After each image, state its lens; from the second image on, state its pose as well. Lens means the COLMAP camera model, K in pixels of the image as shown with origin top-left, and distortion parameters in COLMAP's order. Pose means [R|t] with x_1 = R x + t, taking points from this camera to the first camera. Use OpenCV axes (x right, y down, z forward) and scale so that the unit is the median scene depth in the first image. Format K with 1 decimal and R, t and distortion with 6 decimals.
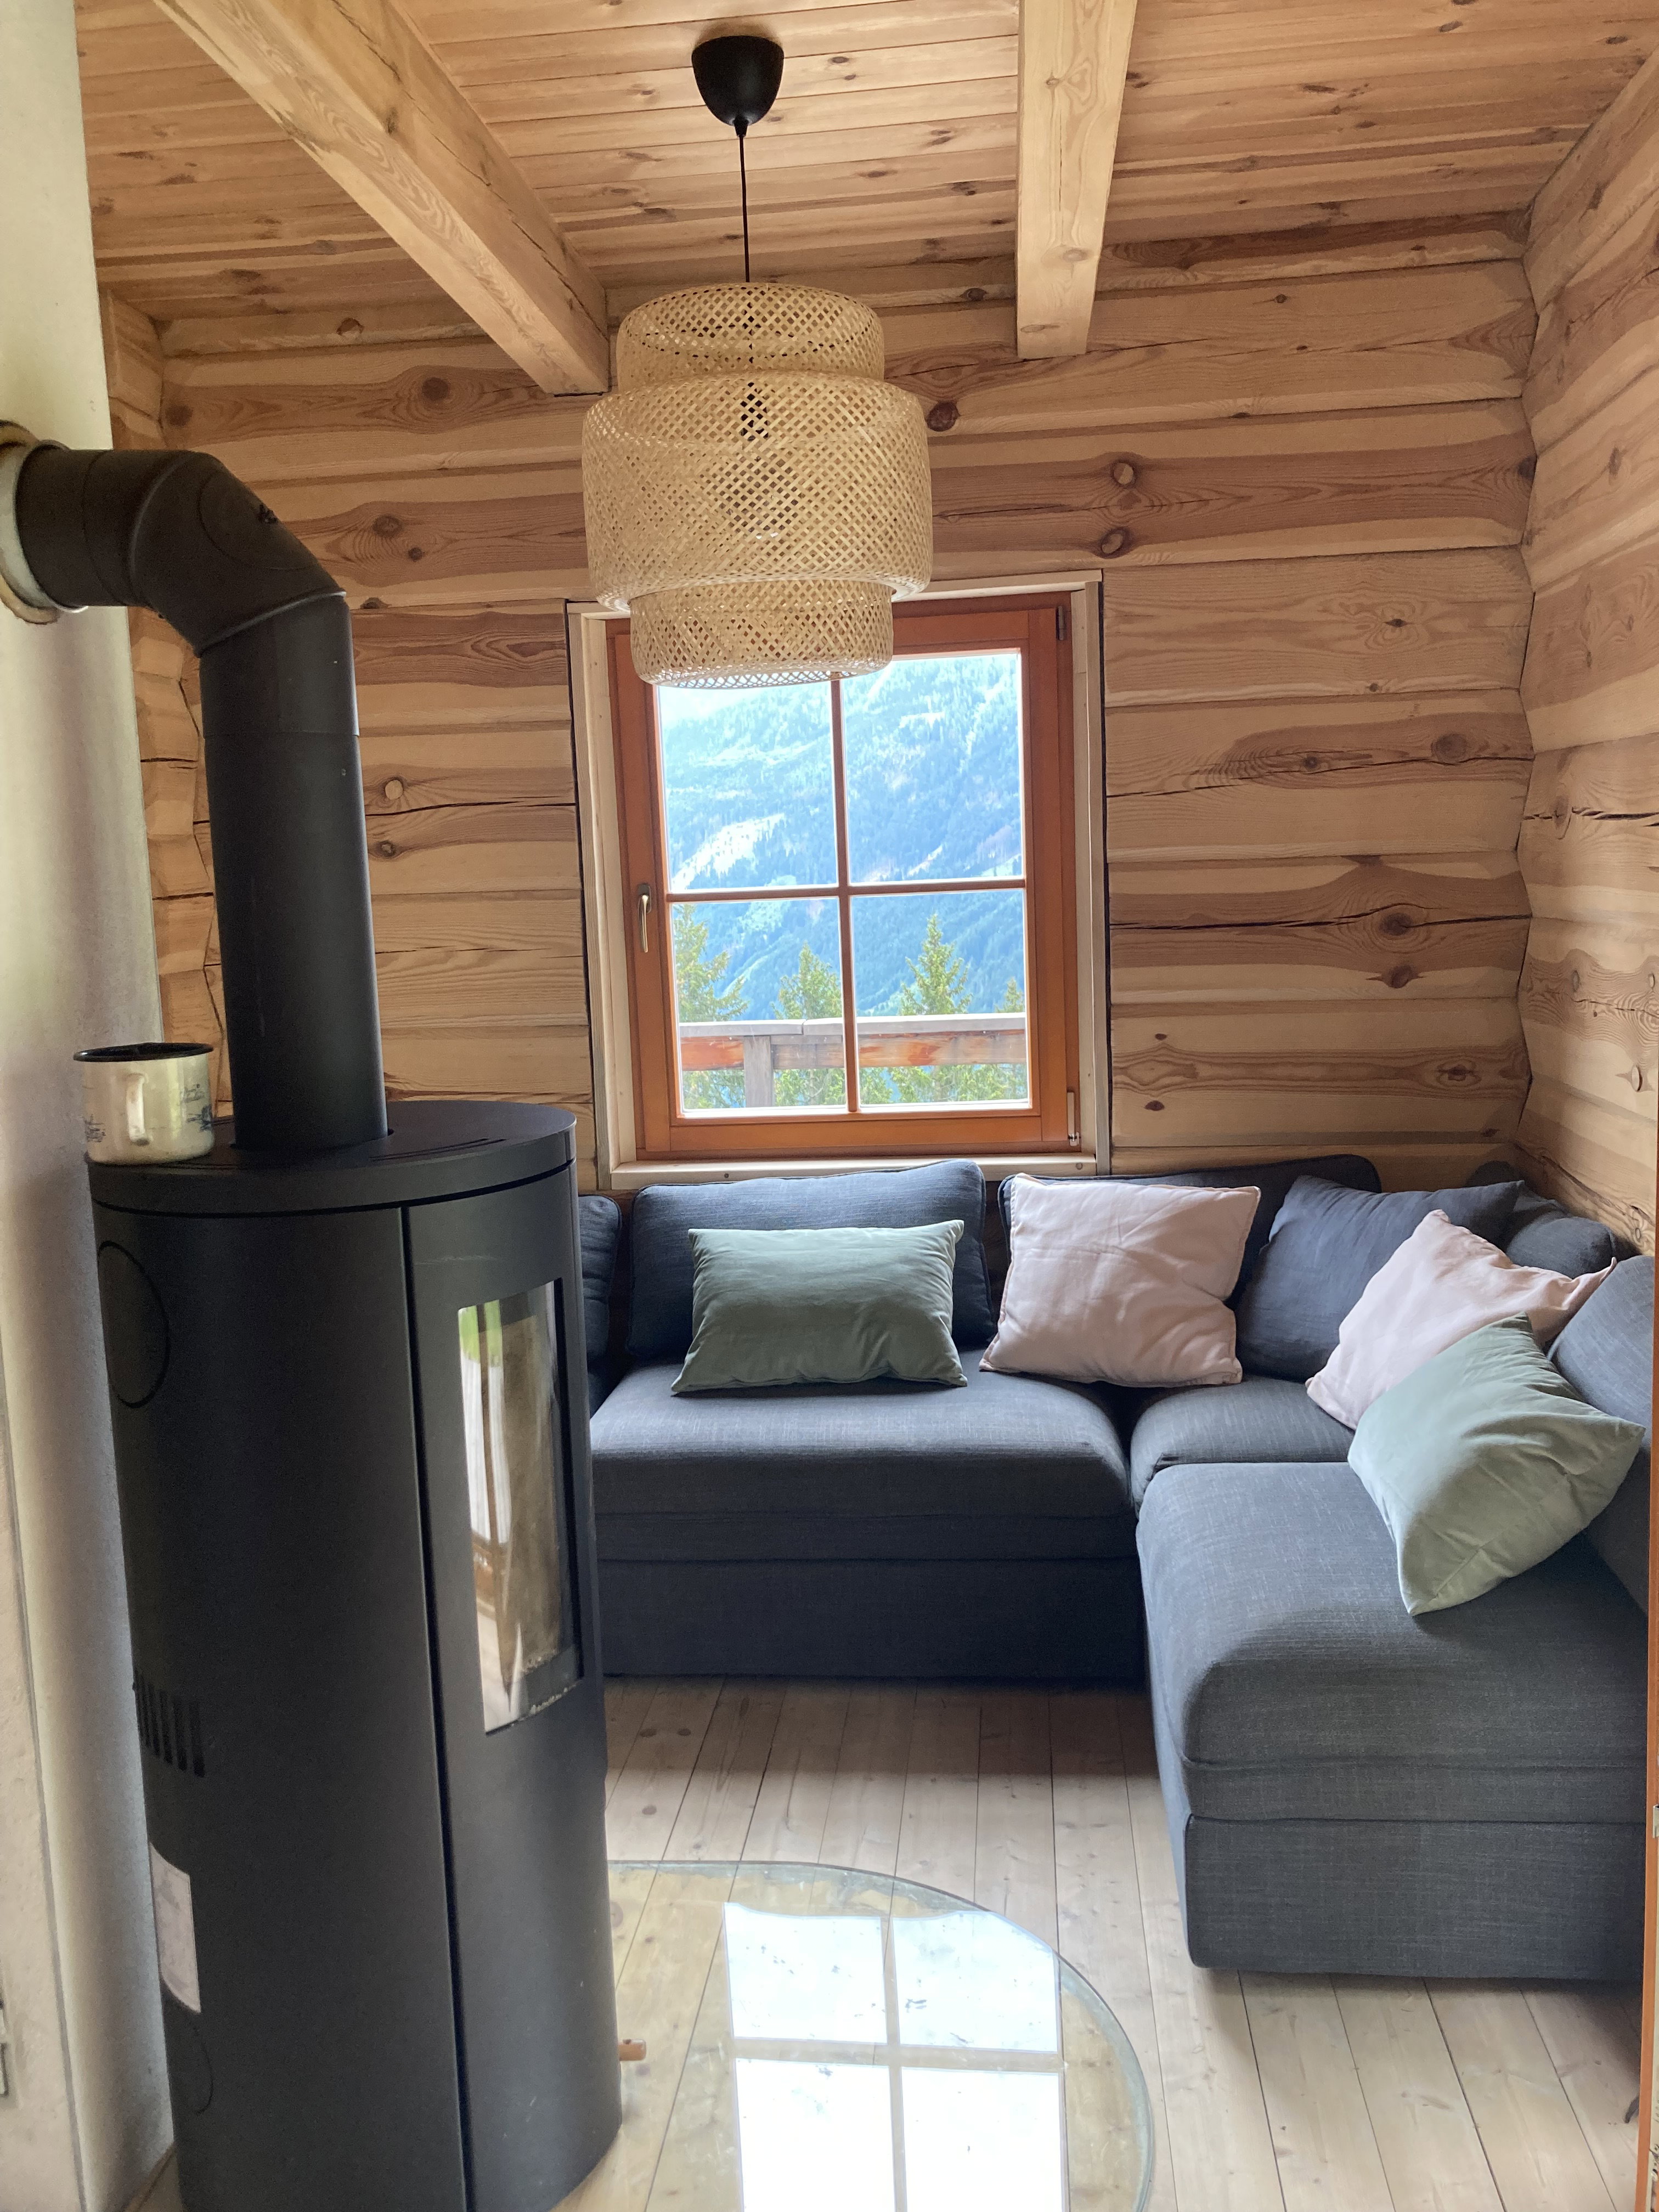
lens RADIAL K [[1841.3, 0, 821.4], [0, 1841.3, 1112.6], [0, 0, 1]] dist [0.036383, 0.000271]
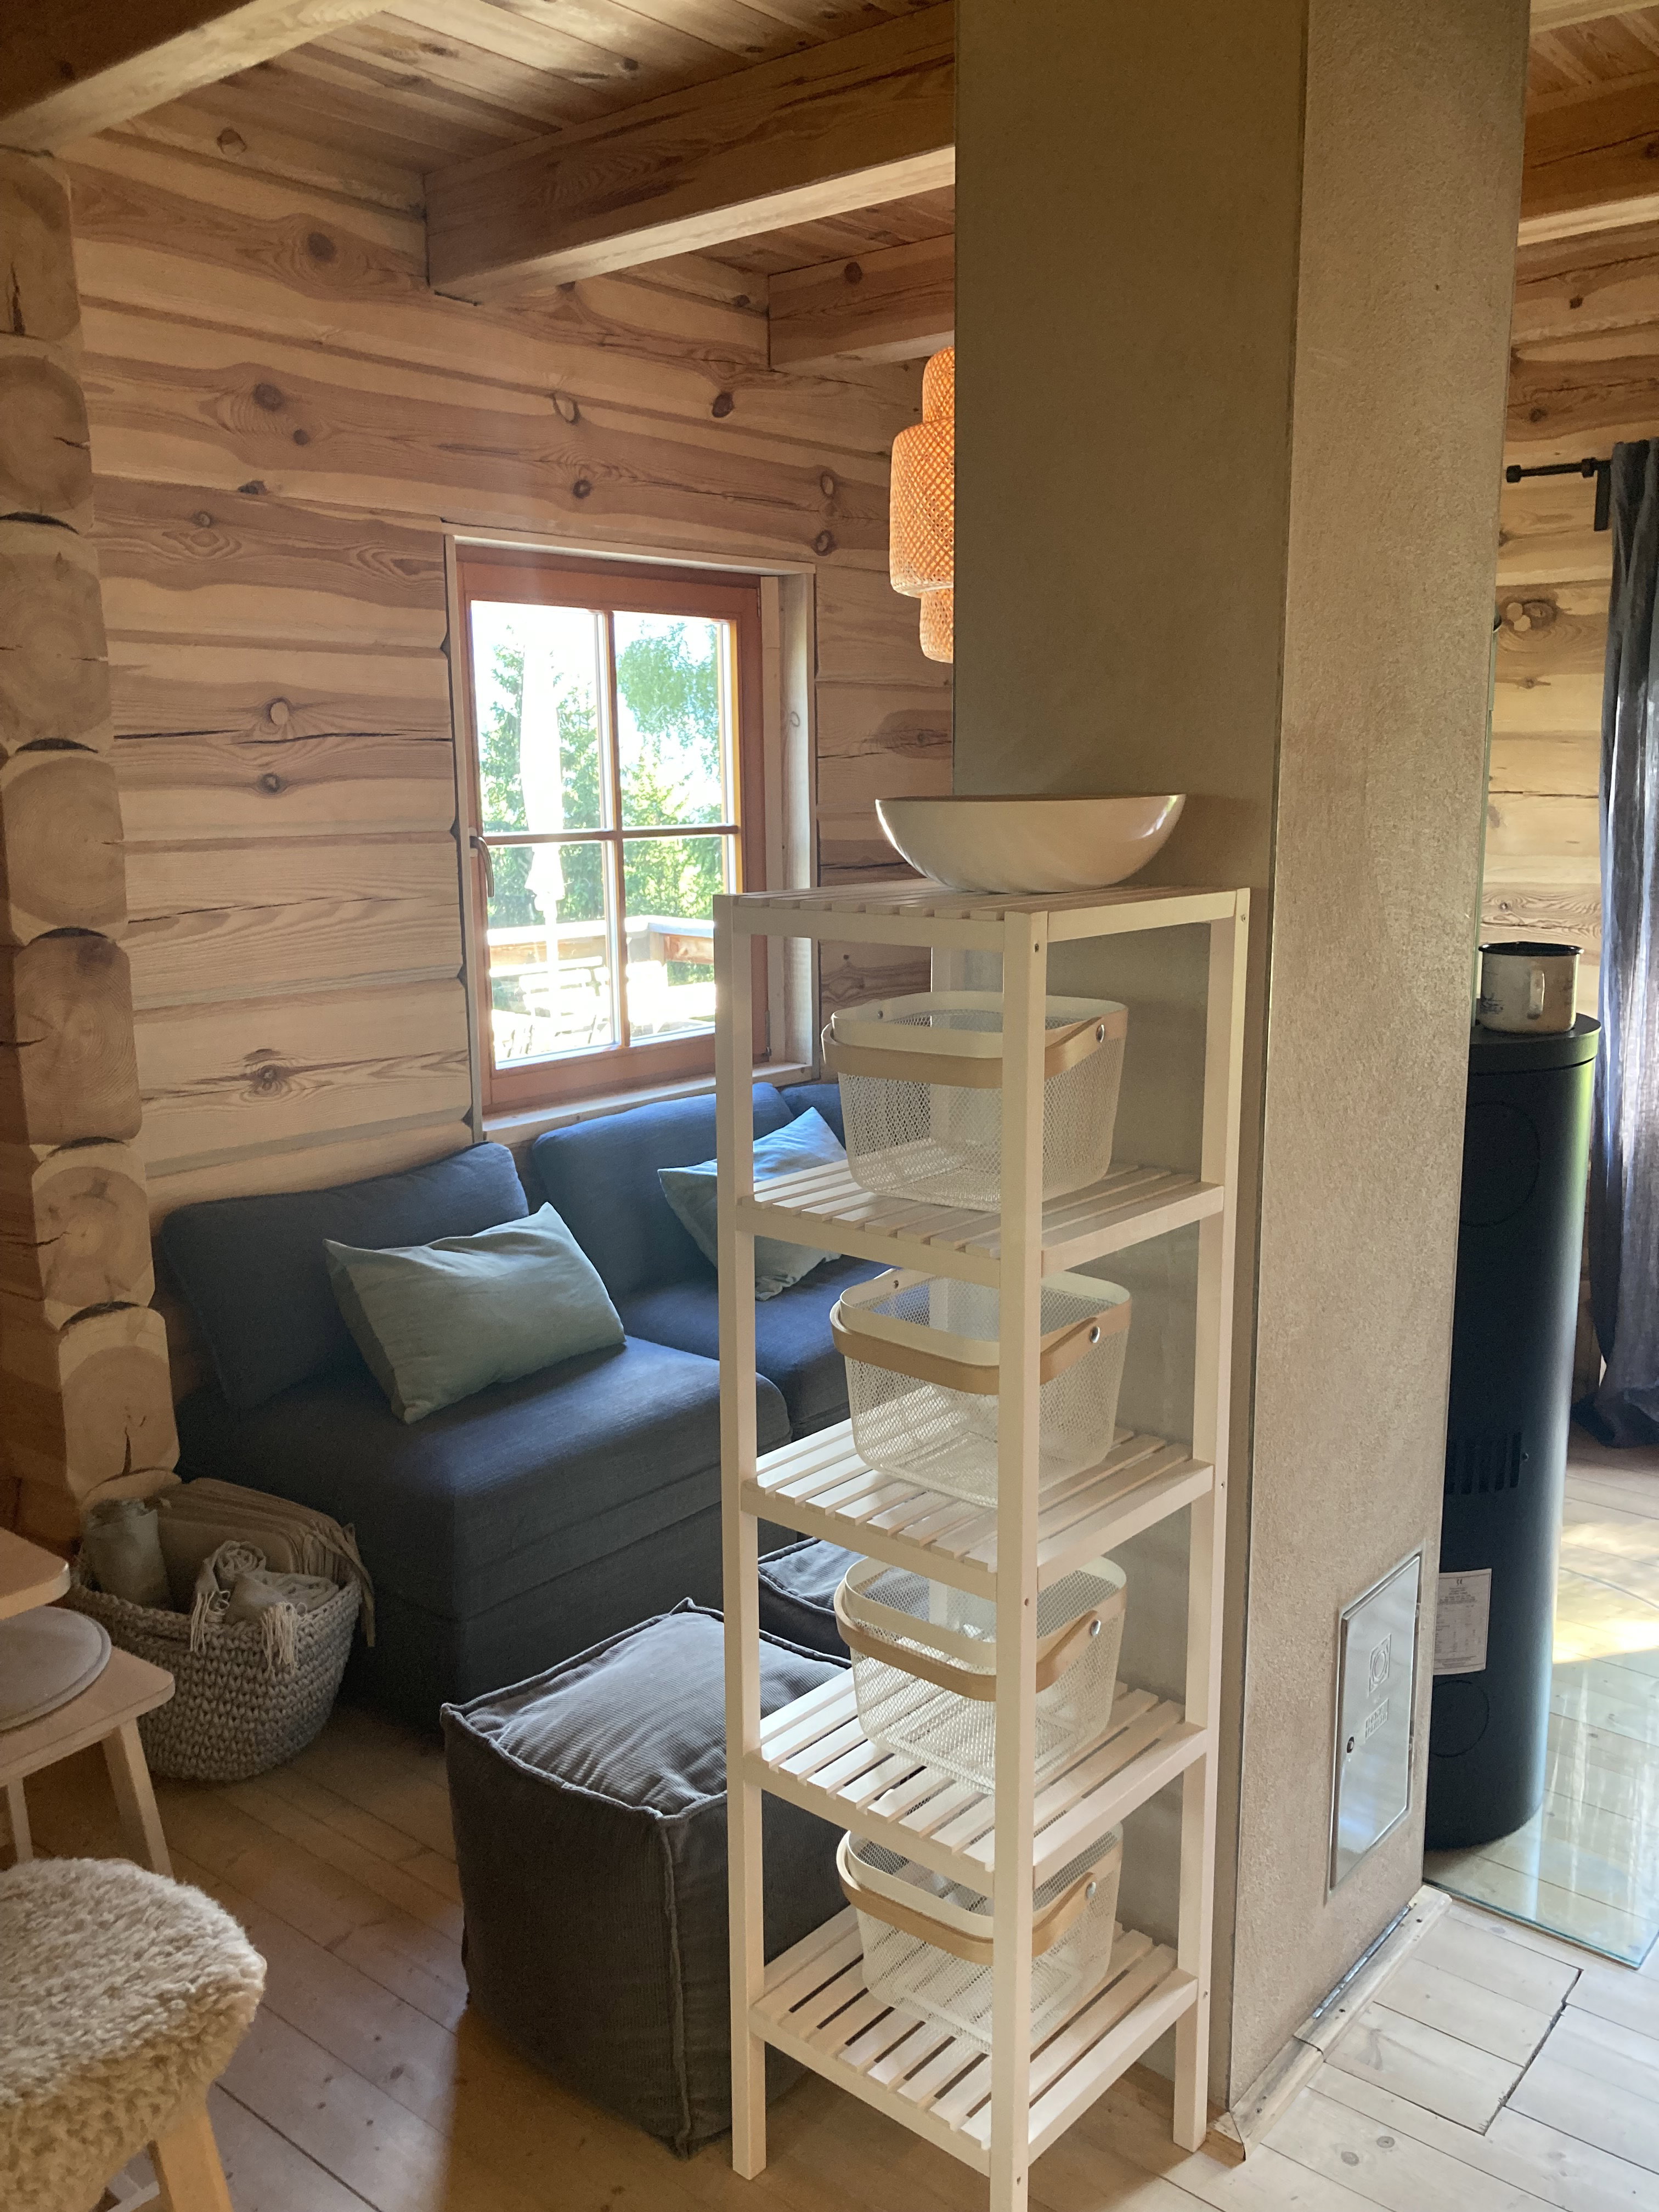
lens RADIAL K [[1831.7, 0, 829.8], [0, 1831.7, 1118.1], [0, 0, 1]] dist [0.031175, 0.007785]
pose [[0.556187, -0.123336, 0.821854, -0.819208], [0.088131, 0.992103, 0.089243, -0.043983], [-0.826371, 0.022795, 0.562665, 0.324678]]
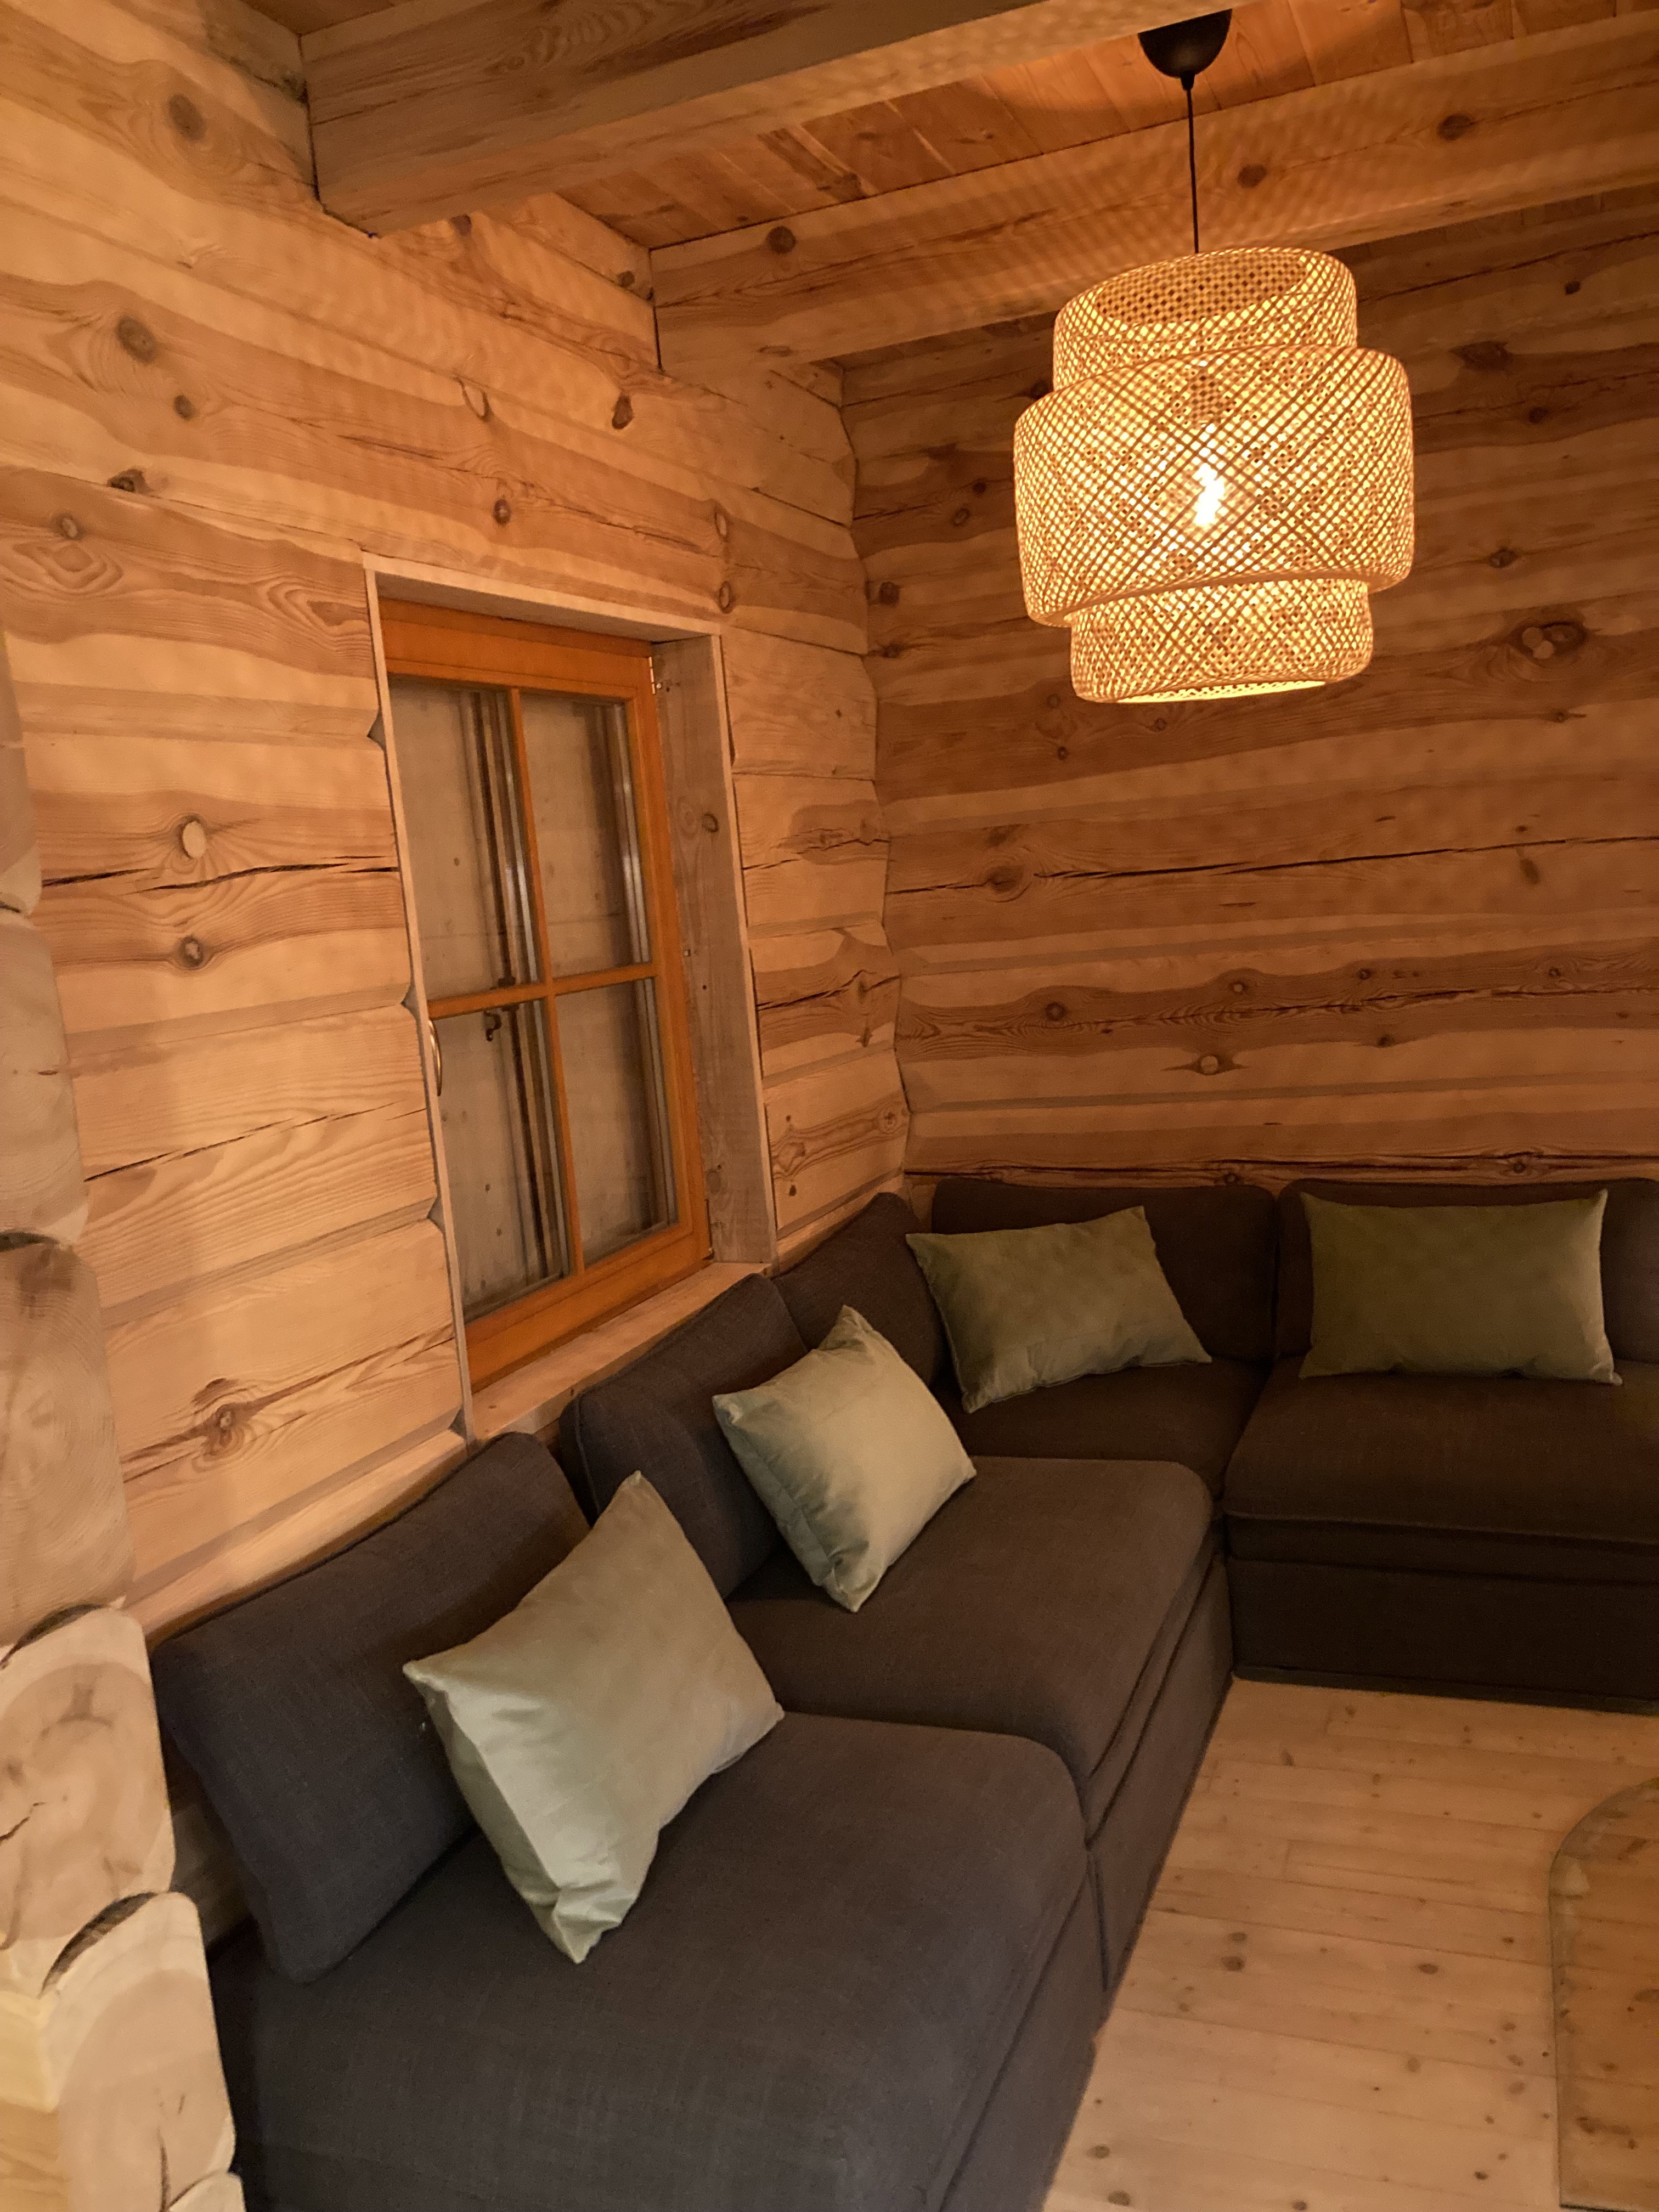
lens RADIAL K [[1841.3, 0, 821.4], [0, 1841.3, 1112.6], [0, 0, 1]] dist [0.036383, 0.000271]
pose [[0.280866, -0.110137, 0.953407, -0.703067], [0.198173, 0.978641, 0.054672, -0.093053], [-0.939064, 0.173584, 0.296693, 0.697877]]
